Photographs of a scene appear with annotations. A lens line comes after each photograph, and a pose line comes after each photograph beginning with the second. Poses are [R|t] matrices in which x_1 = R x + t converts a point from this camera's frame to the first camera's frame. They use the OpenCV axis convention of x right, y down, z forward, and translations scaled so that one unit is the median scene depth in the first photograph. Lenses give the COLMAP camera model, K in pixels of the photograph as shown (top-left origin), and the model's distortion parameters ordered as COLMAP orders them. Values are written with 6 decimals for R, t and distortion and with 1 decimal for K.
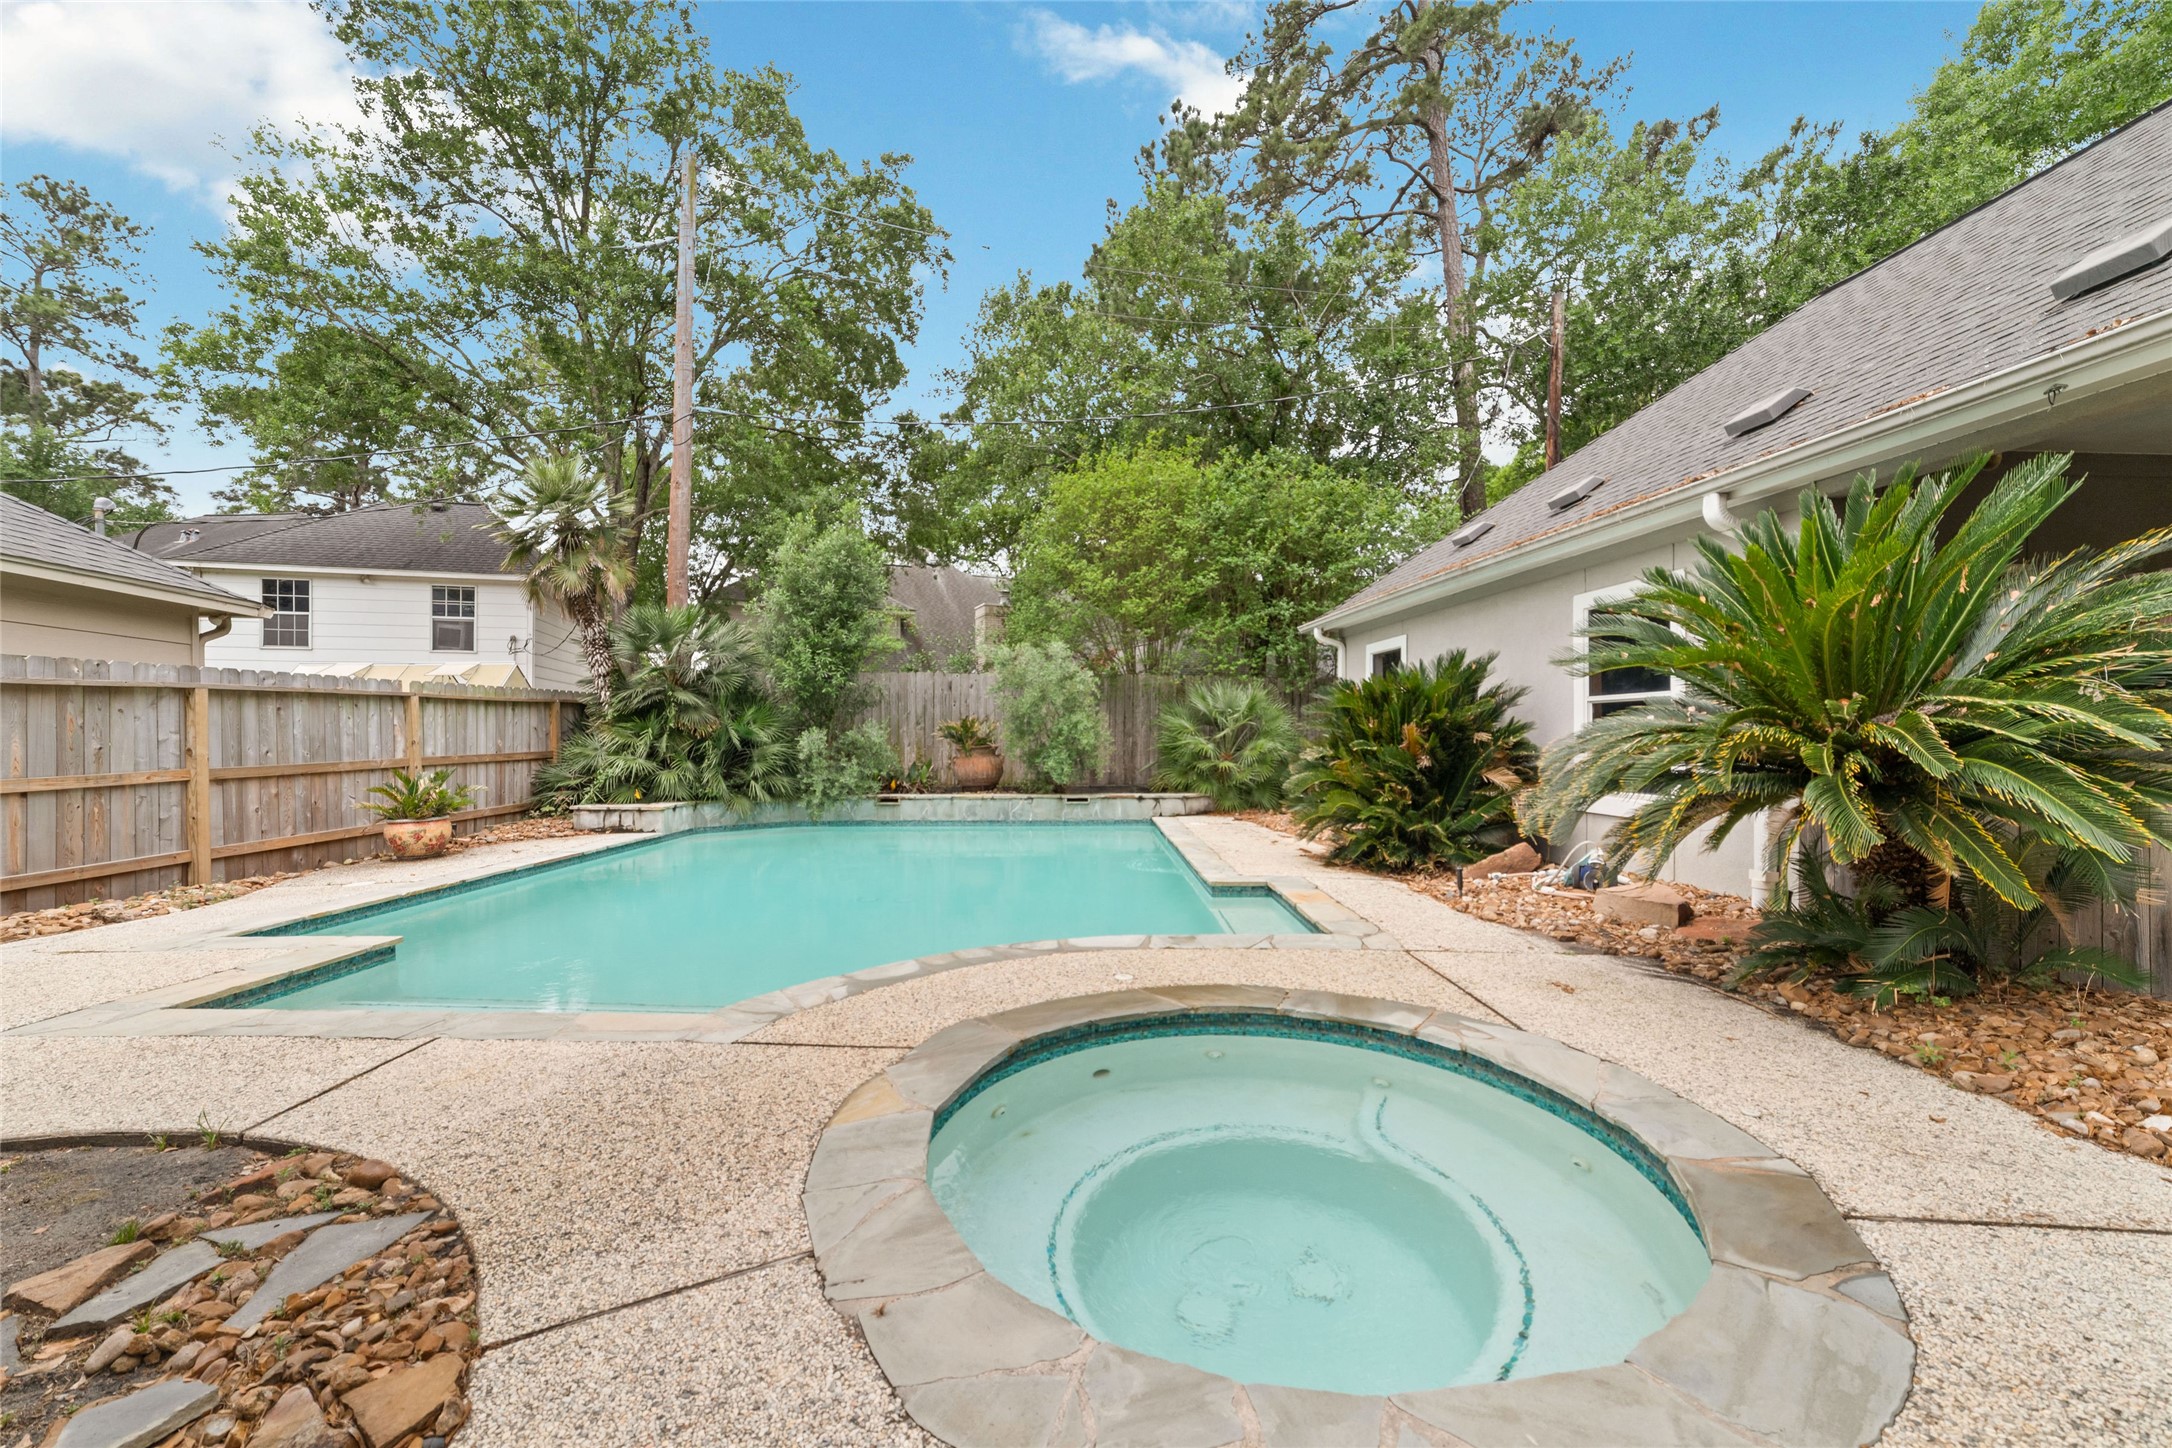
lens RADIAL K [[824.1, 0, 1082.5], [0, 824.1, 732.9], [0, 0, 1]] dist [-0.013734, 0.004047]
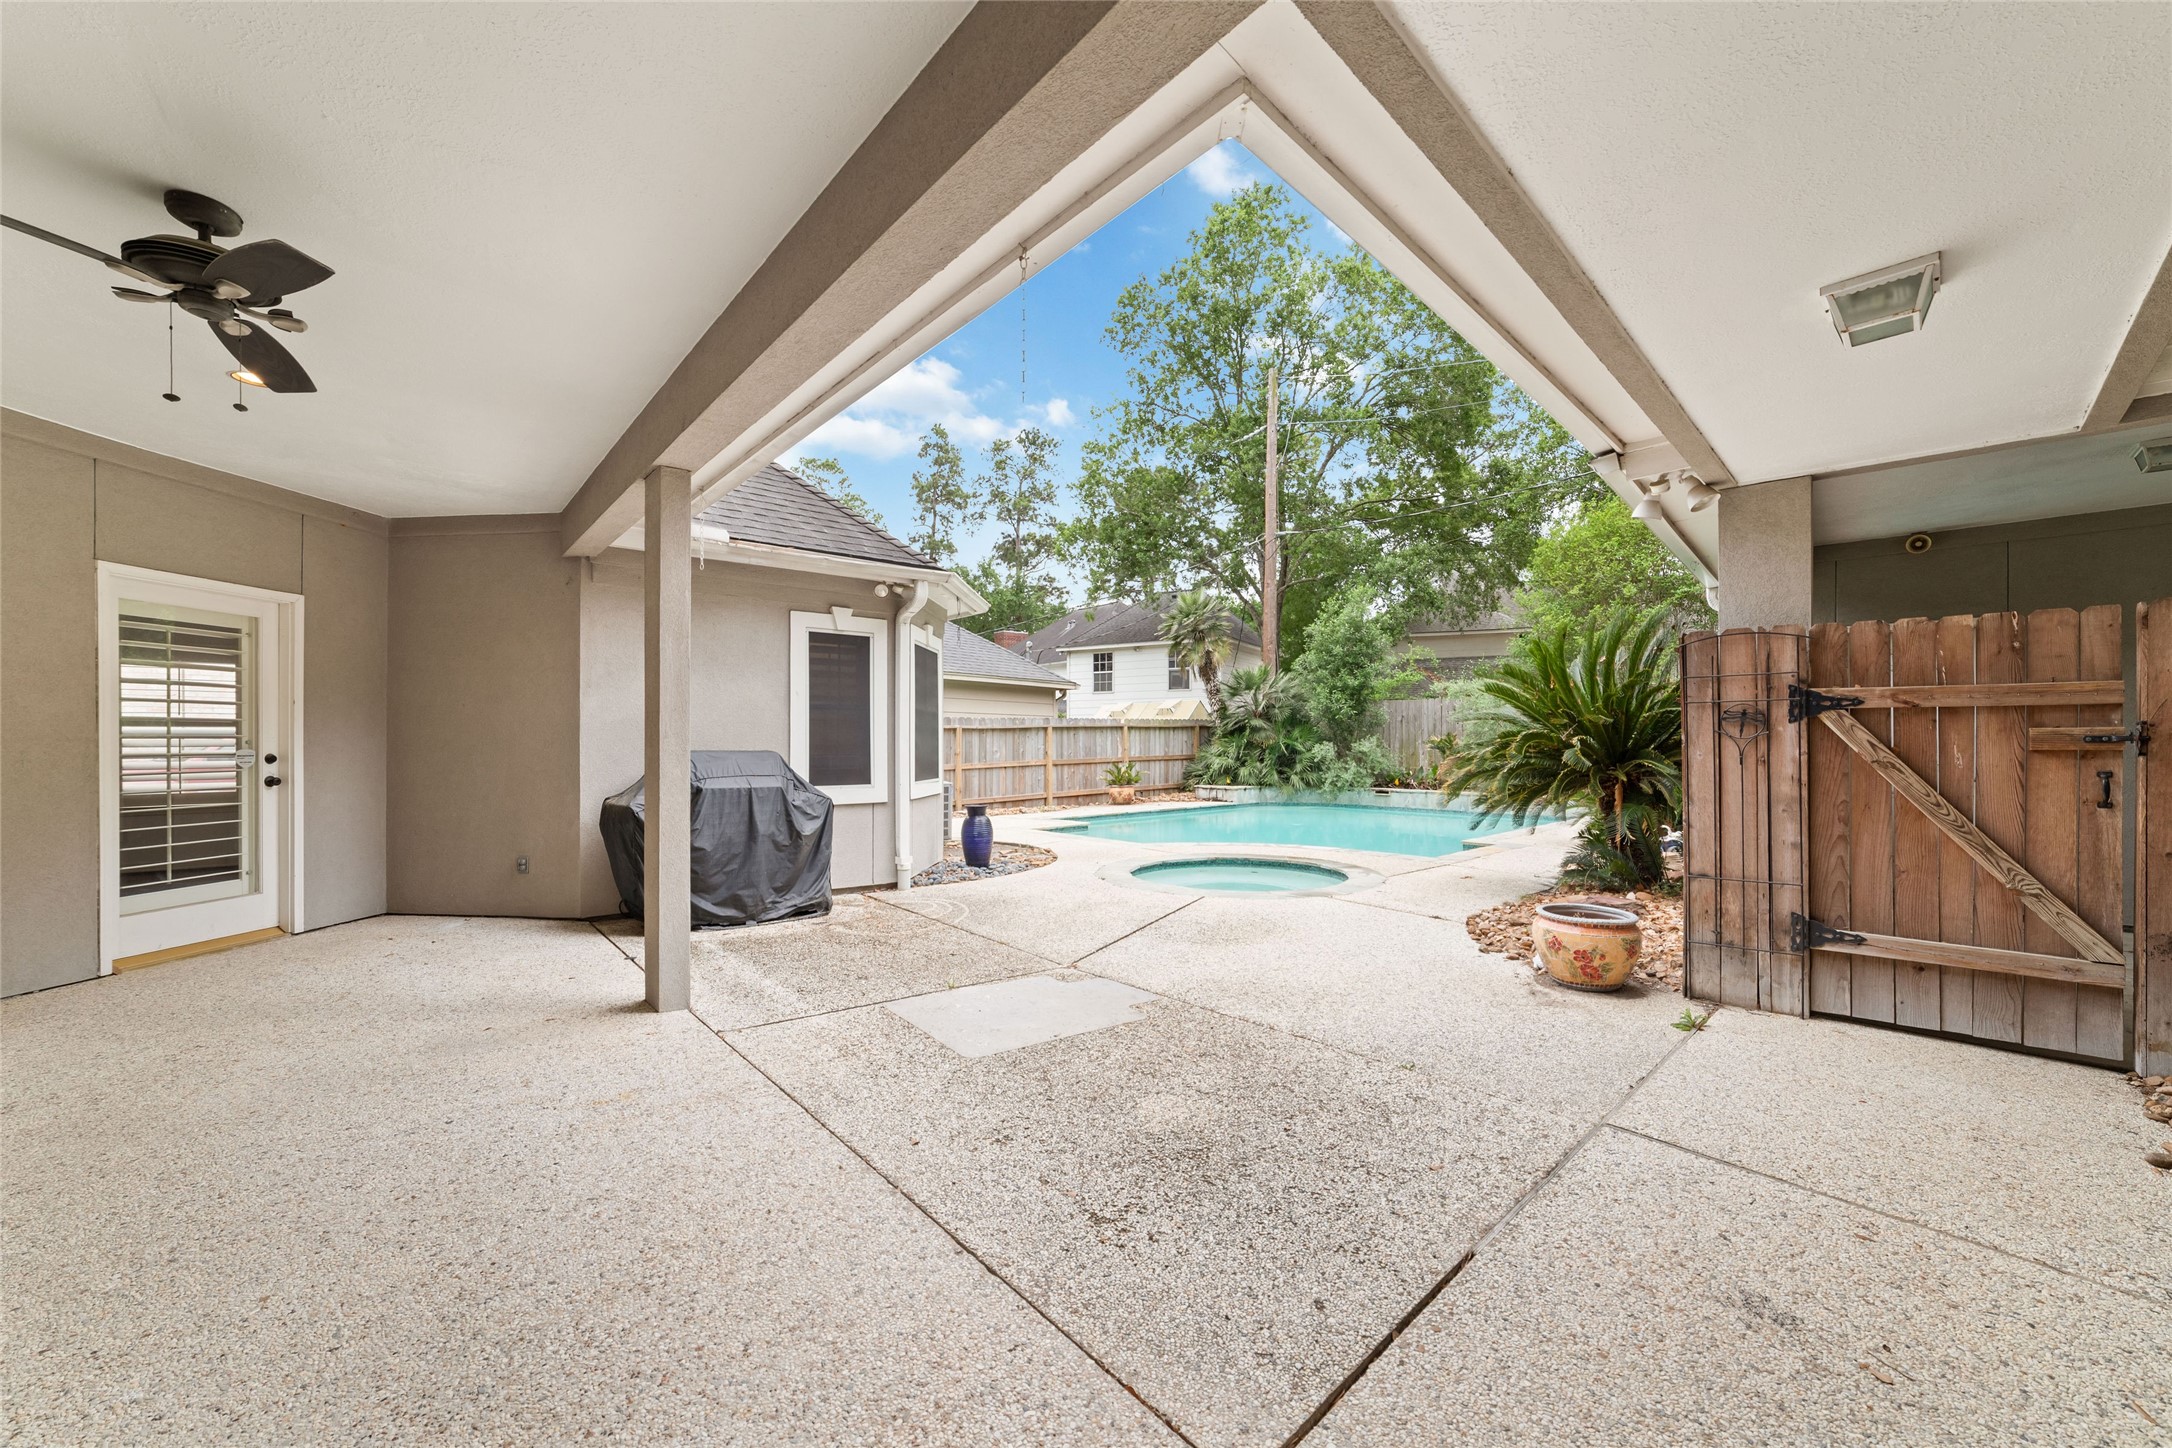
lens RADIAL K [[824.1, 0, 1094.8], [0, 824.1, 733.8], [0, 0, 1]] dist [-0.013734, 0.004047]
pose [[0.680520, -0.000167, -0.732730, 0.502520], [-0.001273, 0.999998, -0.001411, -0.018744], [0.732728, 0.001893, 0.680518, -0.357972]]
